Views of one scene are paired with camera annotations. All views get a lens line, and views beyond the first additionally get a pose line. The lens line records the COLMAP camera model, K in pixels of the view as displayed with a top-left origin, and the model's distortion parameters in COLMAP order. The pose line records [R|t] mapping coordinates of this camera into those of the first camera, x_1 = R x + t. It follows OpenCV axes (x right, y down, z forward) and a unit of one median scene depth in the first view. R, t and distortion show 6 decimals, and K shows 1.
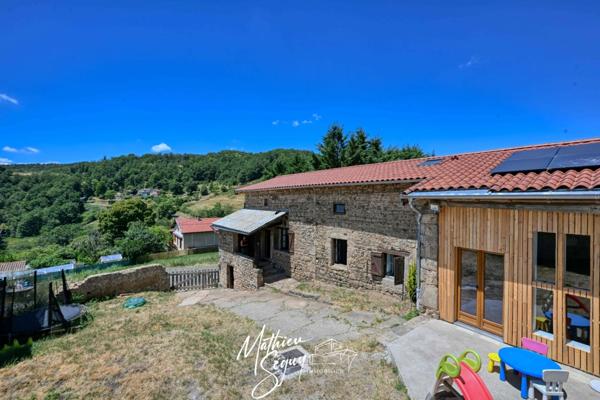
lens RADIAL K [[268.8, 0, 304.0], [0, 268.8, 201.5], [0, 0, 1]] dist [0.001357, 0.002816]
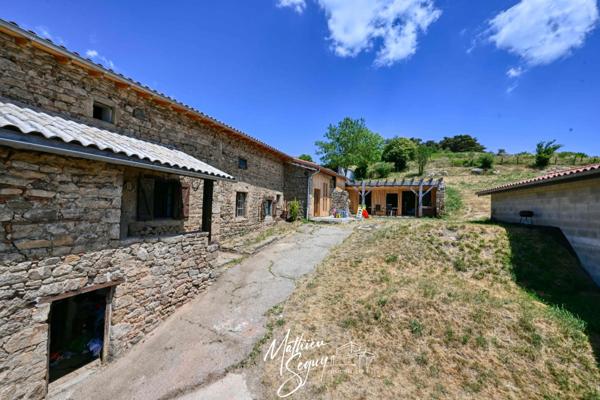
lens RADIAL K [[227.6, 0, 301.8], [0, 227.6, 199.4], [0, 0, 1]] dist [-0.011376, 0.000088]
pose [[-0.449217, 0.010526, 0.893361, -0.115243], [-0.021993, 0.999497, -0.022836, 0.027176], [-0.893152, -0.029906, -0.448760, 0.175969]]
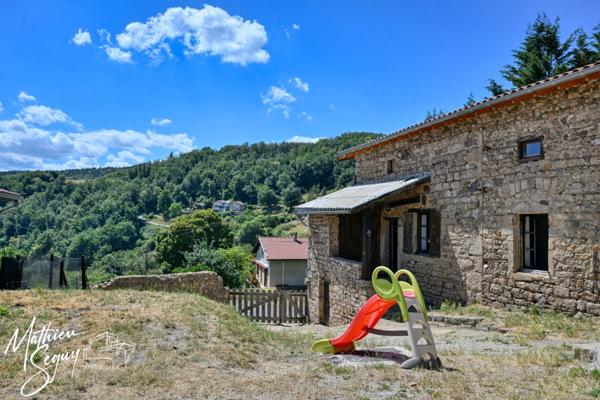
lens RADIAL K [[497.5, 0, 302.8], [0, 497.5, 197.0], [0, 0, 1]] dist [0.007917, -0.003793]
pose [[0.929508, -0.005697, -0.368757, 0.011971], [-0.017138, 0.998133, -0.058620, 0.024859], [0.368403, 0.060808, 0.927676, 0.005656]]
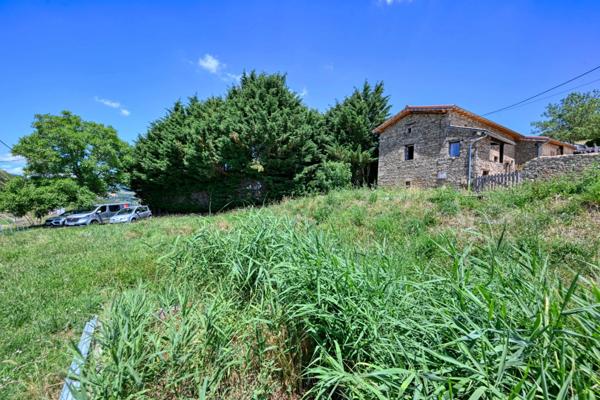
lens RADIAL K [[227.6, 0, 300.2], [0, 227.6, 199.4], [0, 0, 1]] dist [-0.011376, 0.000088]
pose [[0.208704, 0.015982, 0.977848, -0.276005], [-0.027322, 0.999571, -0.010506, 0.078548], [-0.977597, -0.024524, 0.209052, 0.310275]]
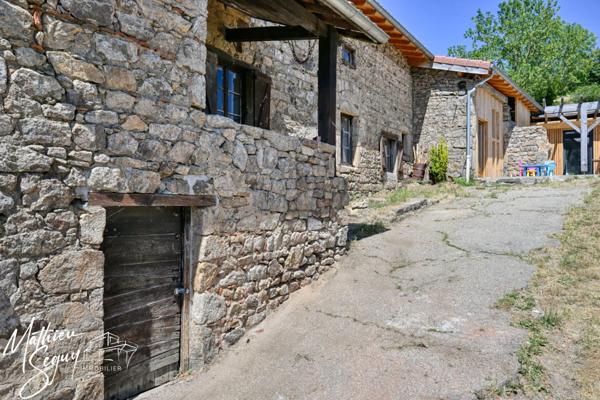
lens RADIAL K [[416.2, 0, 298.7], [0, 416.2, 202.8], [0, 0, 1]] dist [-0.013136, -0.002791]
pose [[-0.239124, -0.006085, 0.970970, -0.095350], [0.002888, 0.999971, 0.006978, 0.045896], [-0.970985, 0.004472, -0.239100, 0.191022]]
